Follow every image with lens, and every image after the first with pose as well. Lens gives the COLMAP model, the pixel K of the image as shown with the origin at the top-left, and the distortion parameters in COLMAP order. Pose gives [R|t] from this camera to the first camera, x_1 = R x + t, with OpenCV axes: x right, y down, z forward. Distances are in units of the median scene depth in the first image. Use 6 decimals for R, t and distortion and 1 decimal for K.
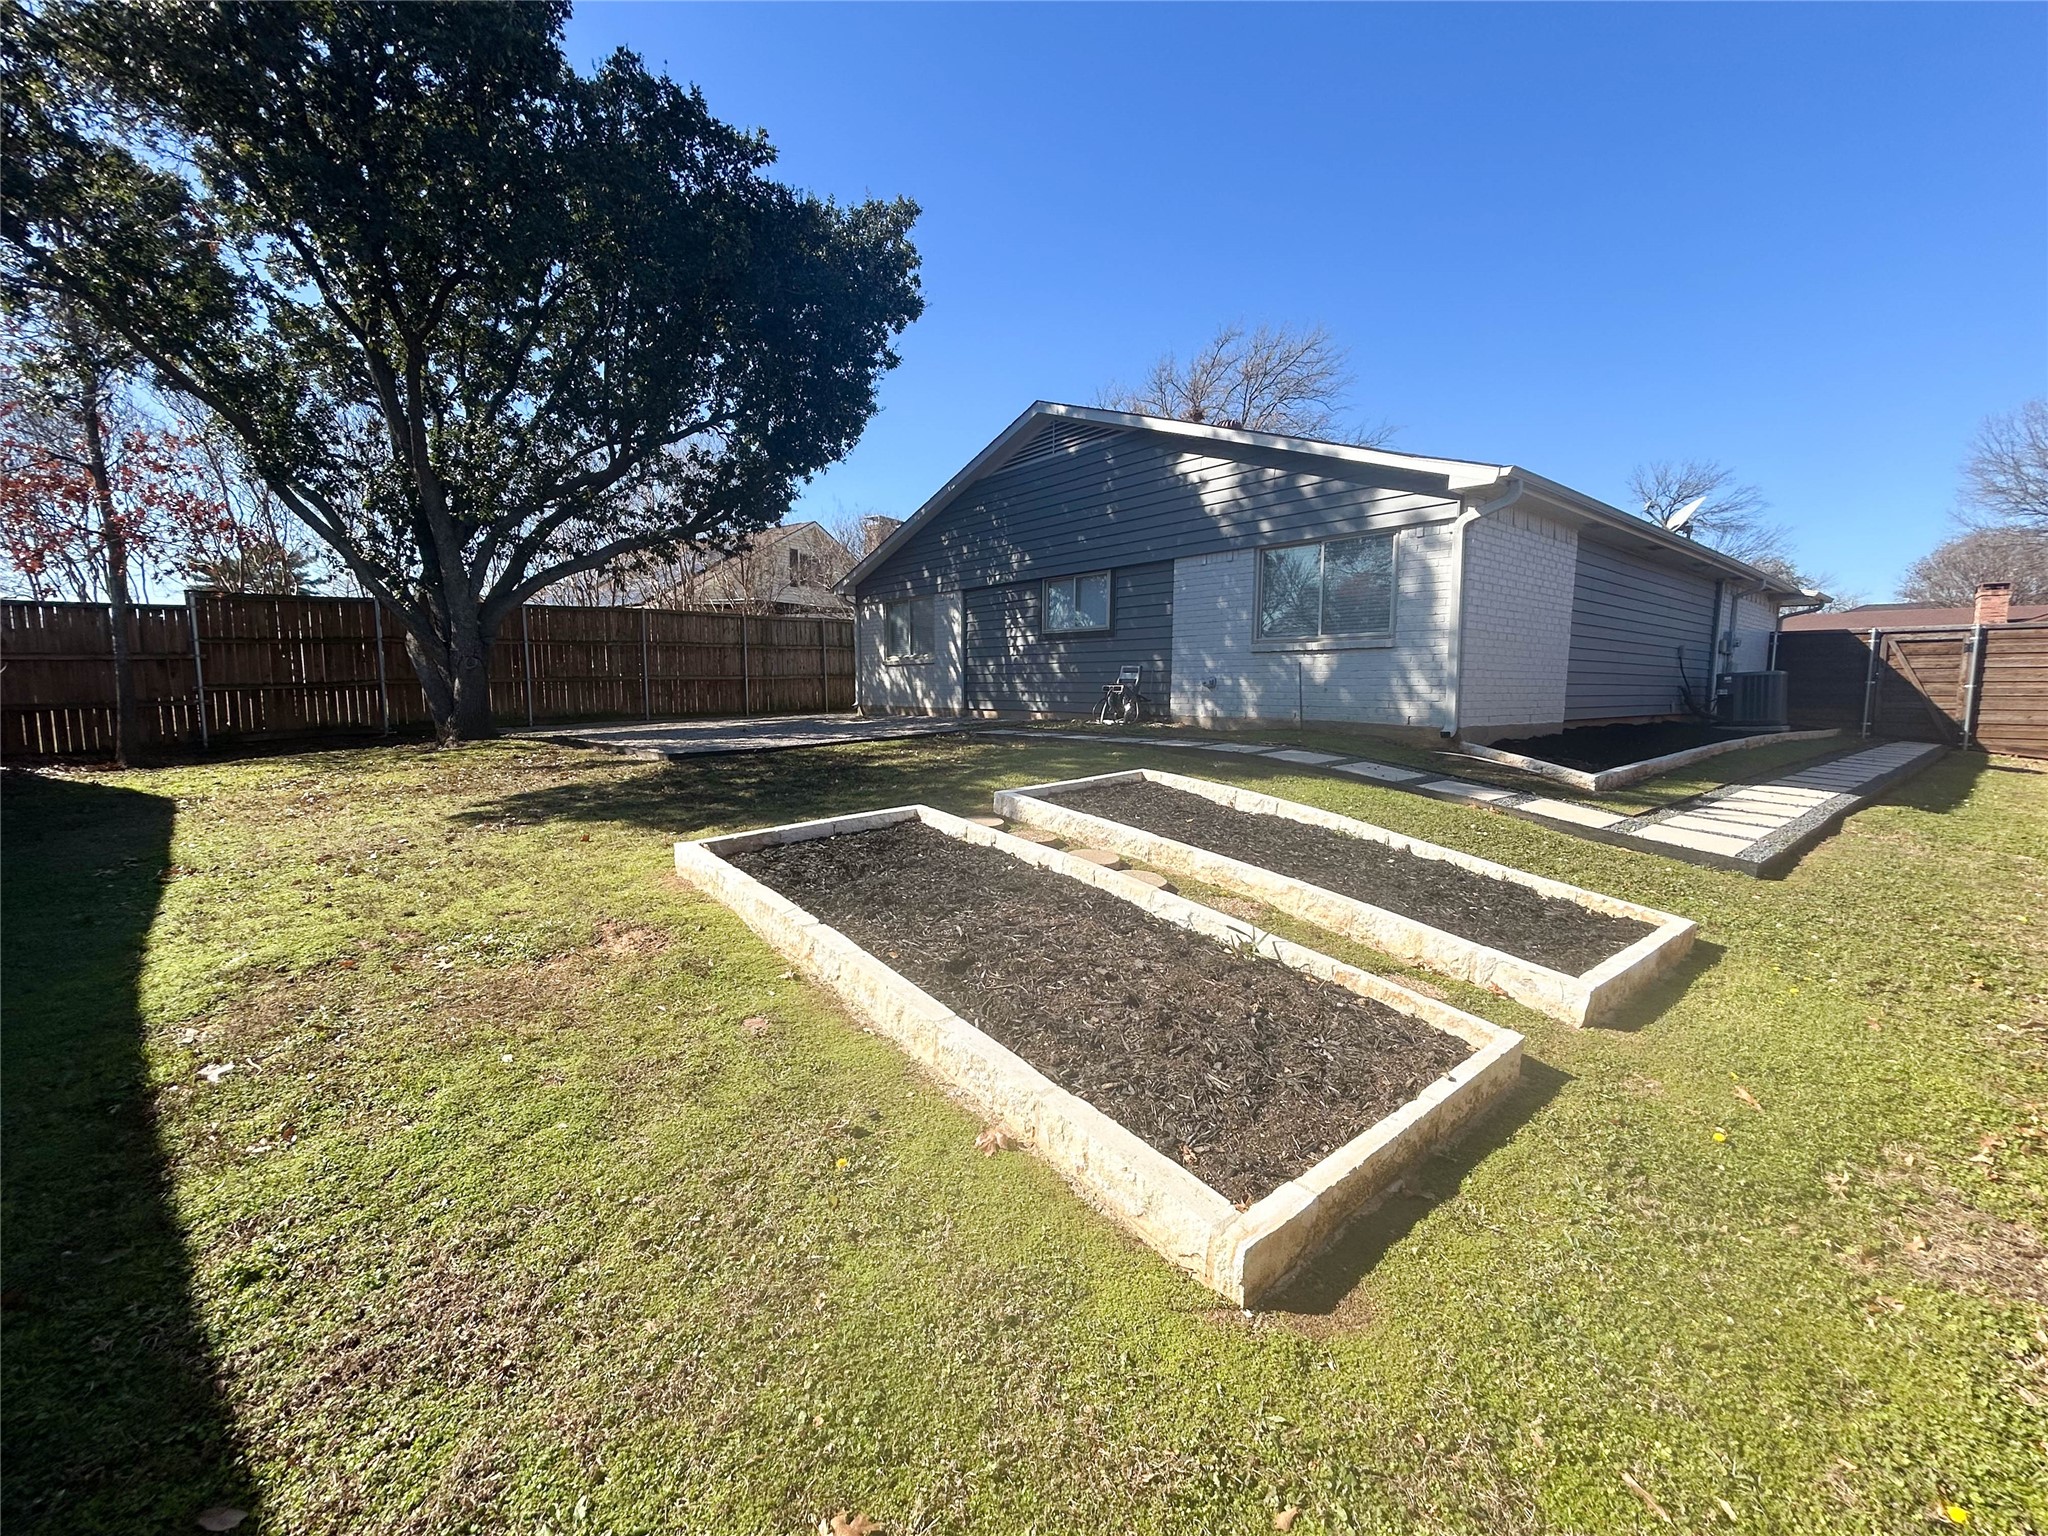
lens RADIAL K [[867.6, 0, 1022.8], [0, 867.6, 763.4], [0, 0, 1]] dist [0.001827, 0.000294]
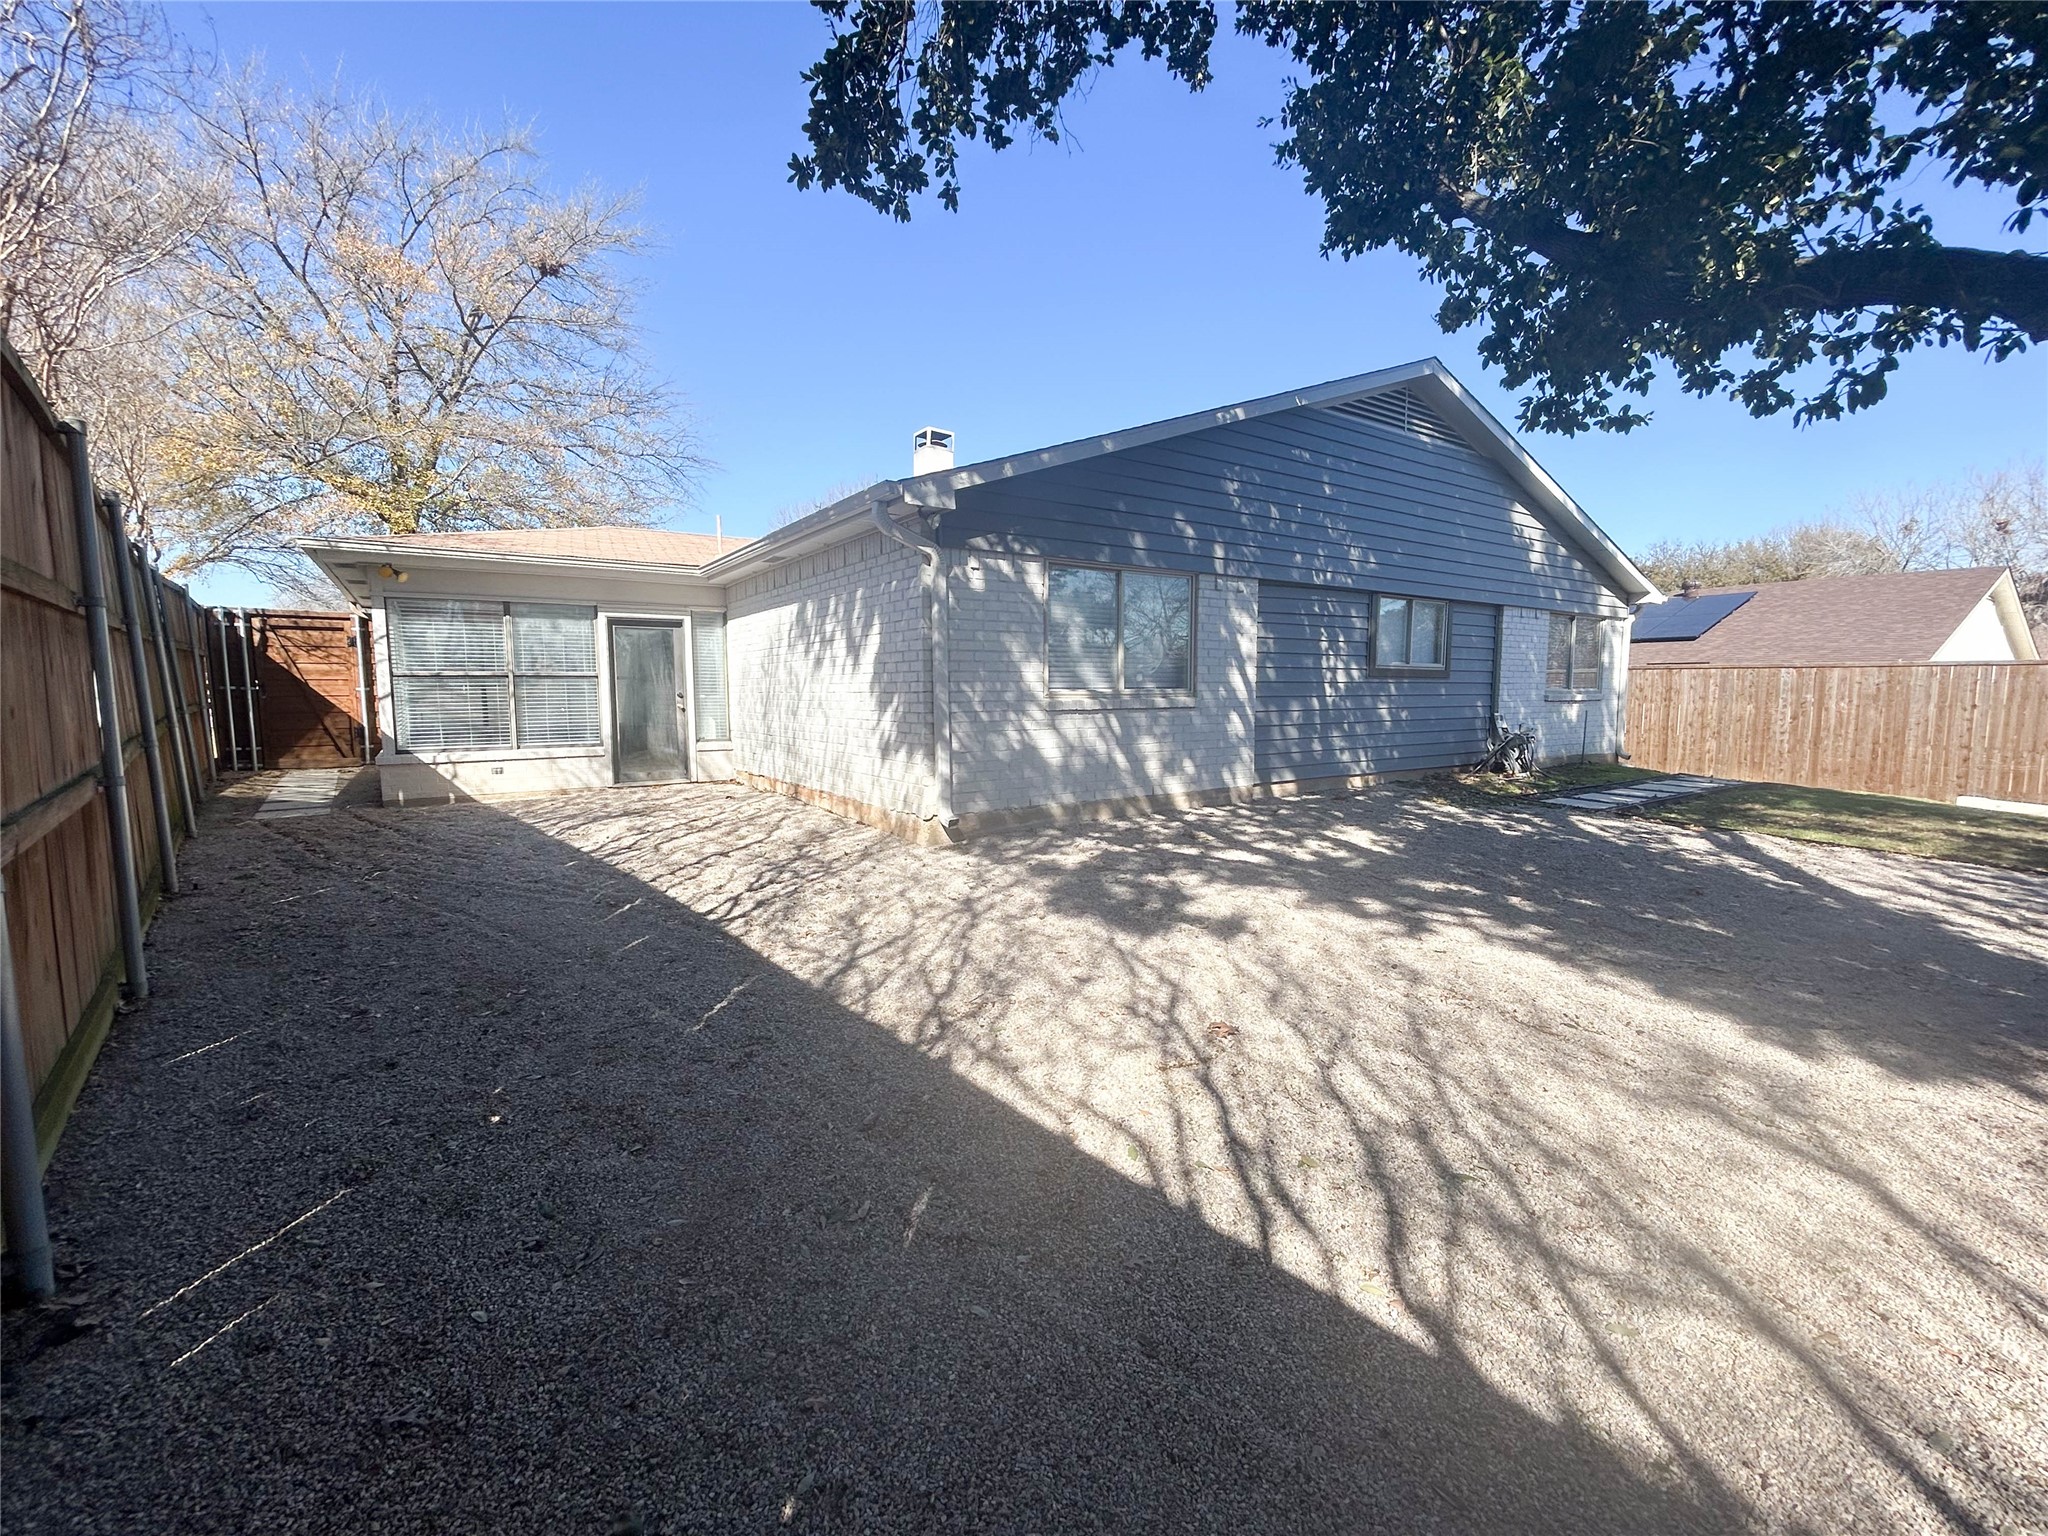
lens RADIAL K [[828.8, 0, 1024.0], [0, 828.8, 768.0], [0, 0, 1]] dist [-0.001620, 0.000334]
pose [[0.115739, -0.091241, 0.989080, -0.665967], [0.090718, 0.992581, 0.080949, -0.140209], [-0.989128, 0.080358, 0.123158, 1.139461]]
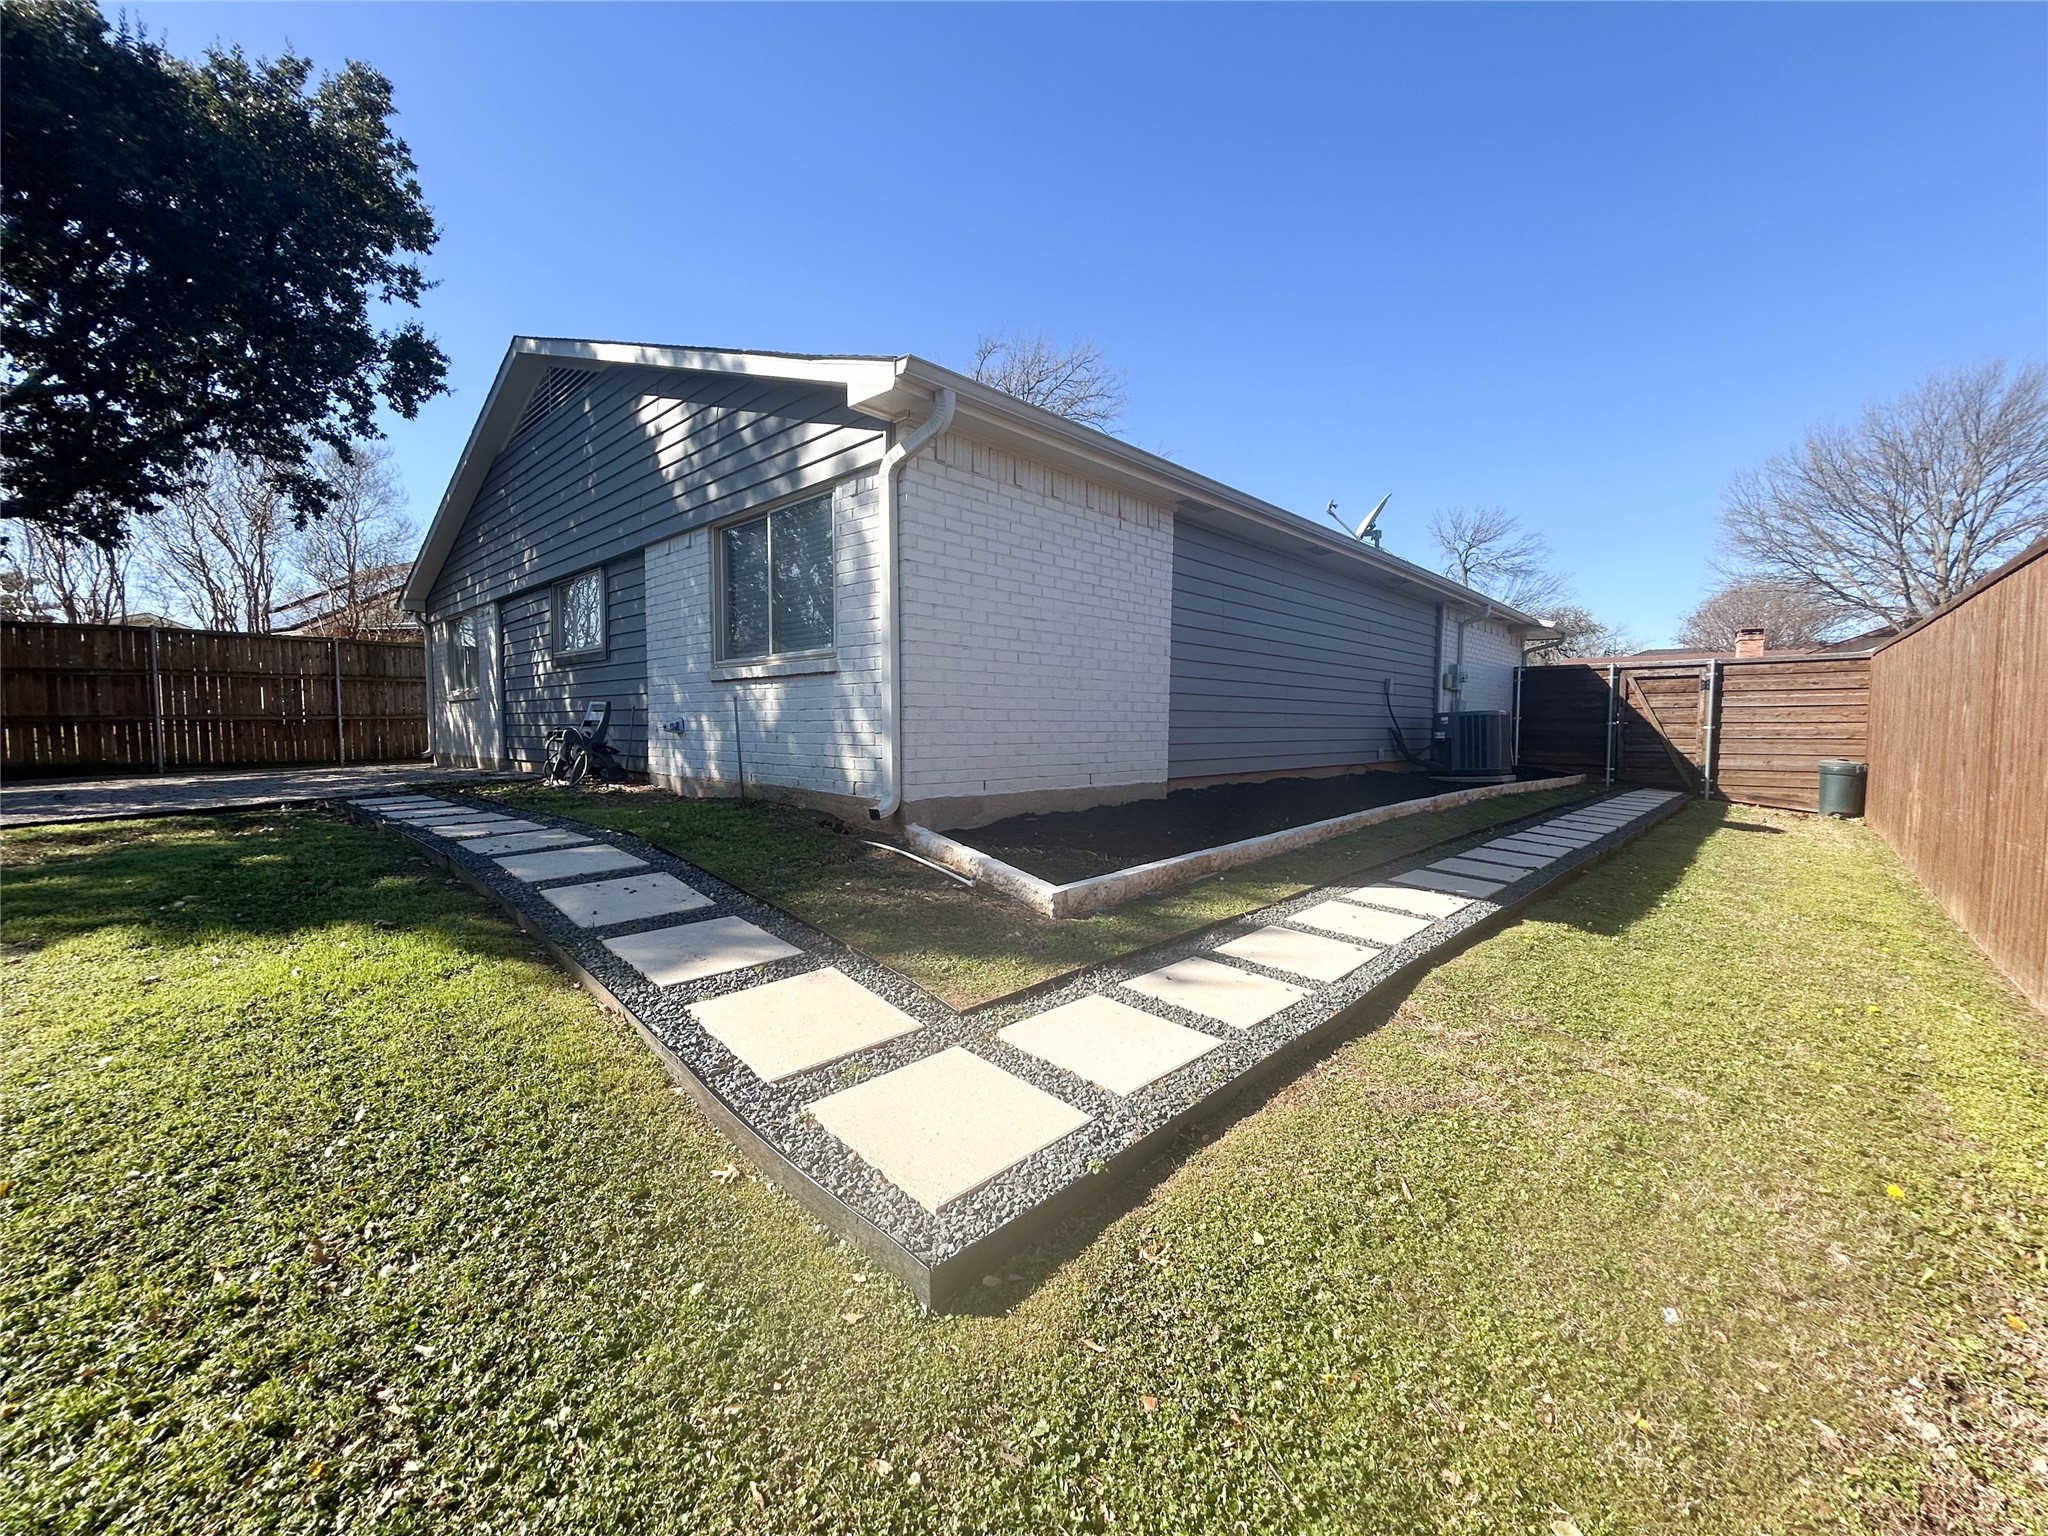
lens RADIAL K [[828.8, 0, 1024.0], [0, 828.8, 768.0], [0, 0, 1]] dist [-0.001620, 0.000334]
pose [[0.994099, -0.006411, 0.108287, 0.319690], [0.010269, 0.999331, -0.035103, -0.026520], [-0.107989, 0.036008, 0.993500, 0.249813]]
